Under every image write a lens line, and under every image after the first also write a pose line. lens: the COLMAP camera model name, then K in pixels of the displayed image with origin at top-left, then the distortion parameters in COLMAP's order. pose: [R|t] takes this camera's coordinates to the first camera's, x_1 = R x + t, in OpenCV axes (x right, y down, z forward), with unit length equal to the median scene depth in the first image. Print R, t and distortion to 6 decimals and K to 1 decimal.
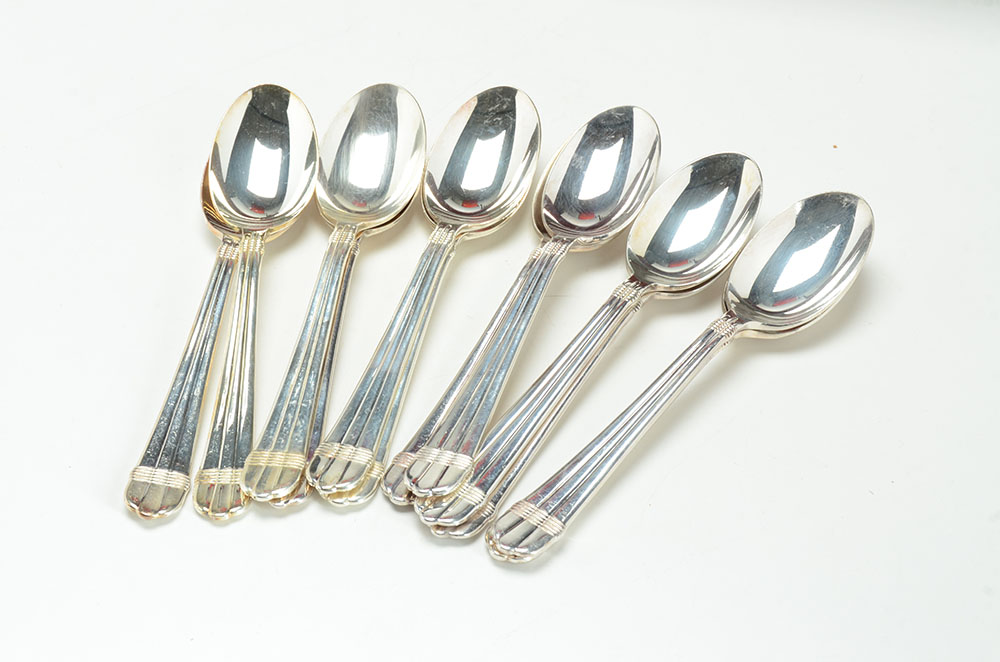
lens RADIAL K [[2347.9, 0, 497.2], [0, 2347.9, 327.7], [0, 0, 1]] dist [-0.060221, 0.000000]
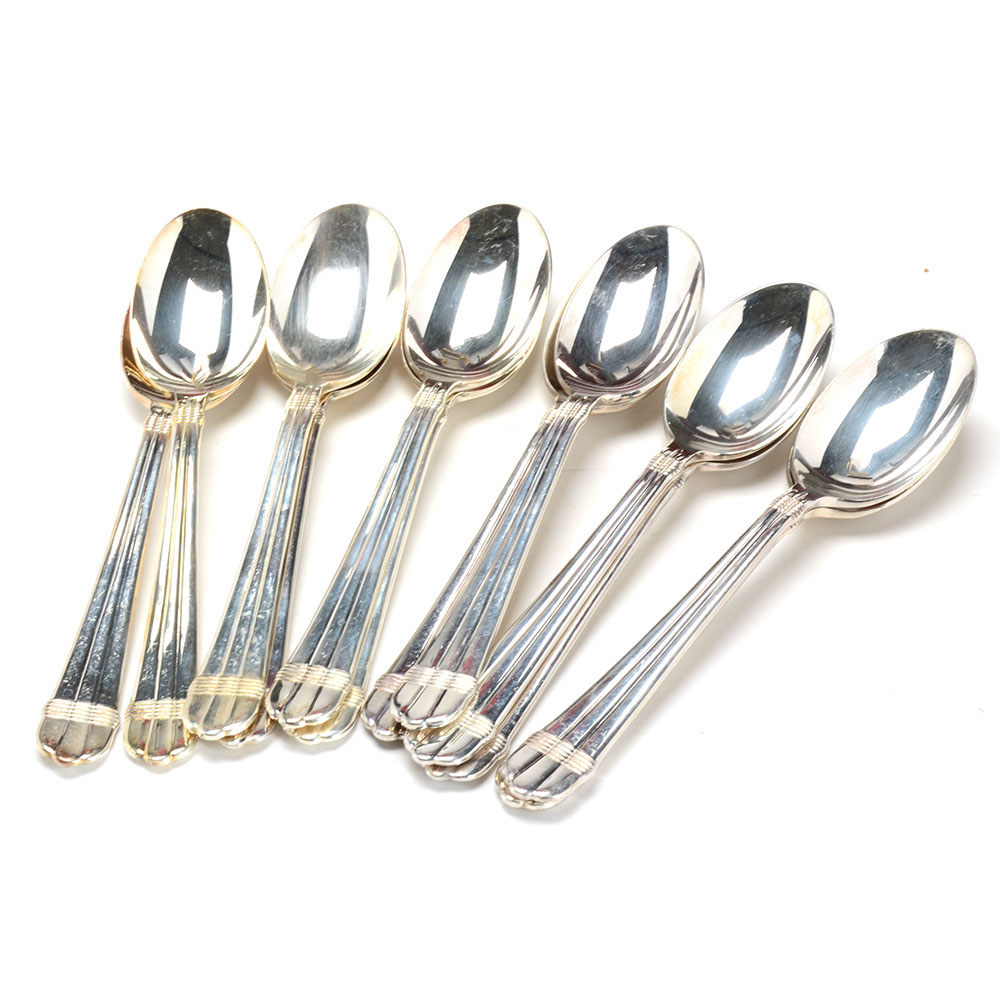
lens RADIAL K [[3833.4, 0, 501.2], [0, 3833.4, 501.4], [0, 0, 1]] dist [-0.096421, 0.000000]
pose [[0.999408, -0.027735, -0.020361, 0.025691], [0.028391, 0.999063, 0.032675, -0.045666], [0.019435, -0.033234, 0.999259, -0.282898]]
